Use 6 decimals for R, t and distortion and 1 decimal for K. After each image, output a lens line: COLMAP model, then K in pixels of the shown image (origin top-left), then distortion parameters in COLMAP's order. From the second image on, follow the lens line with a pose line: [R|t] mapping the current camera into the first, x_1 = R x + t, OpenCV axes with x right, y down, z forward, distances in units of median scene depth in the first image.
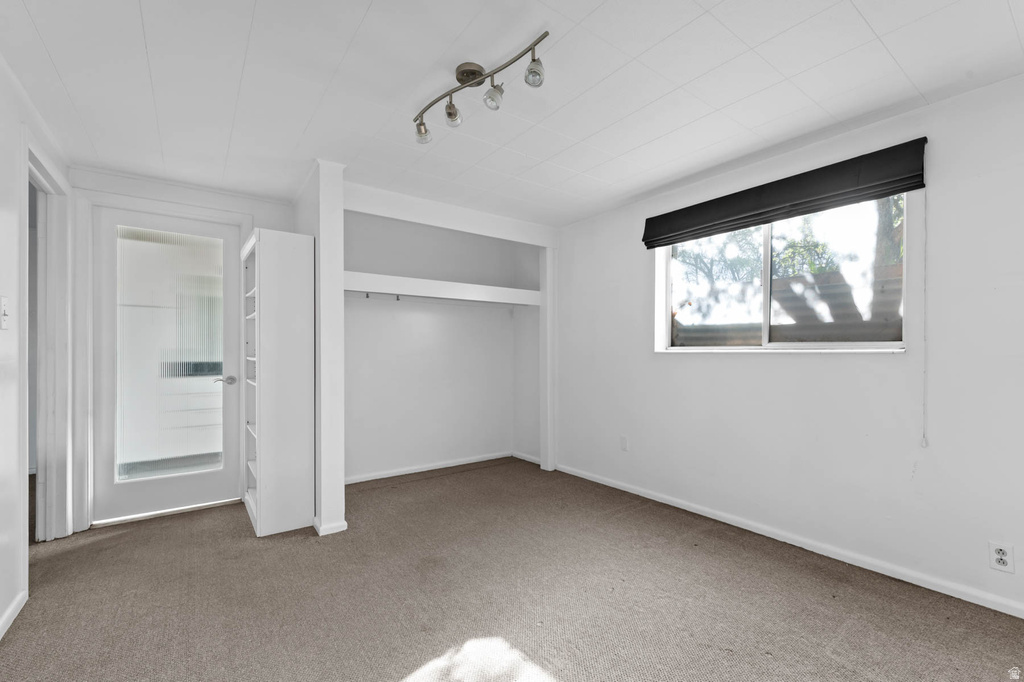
lens RADIAL K [[440.1, 0, 516.7], [0, 440.1, 350.8], [0, 0, 1]] dist [0.001381, 0.000280]
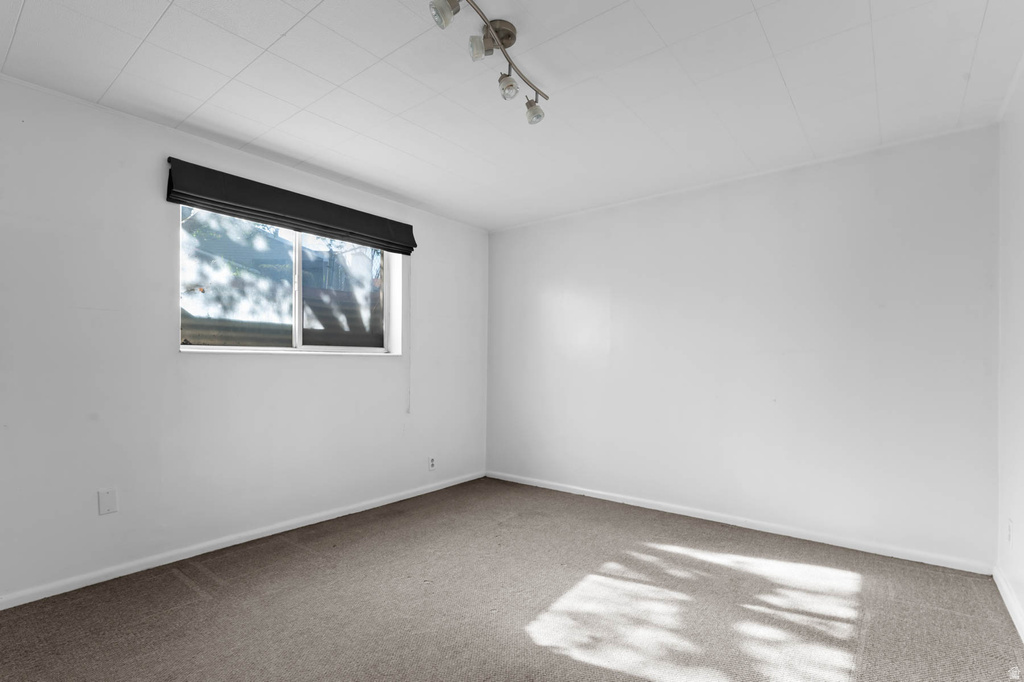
lens RADIAL K [[499.0, 0, 513.2], [0, 499.0, 353.3], [0, 0, 1]] dist [0.000012, -0.000556]
pose [[-0.273888, 0.014704, 0.961649, -0.722382], [-0.011159, 0.999767, -0.018465, 0.018869], [-0.961697, -0.015788, -0.273661, 0.842522]]
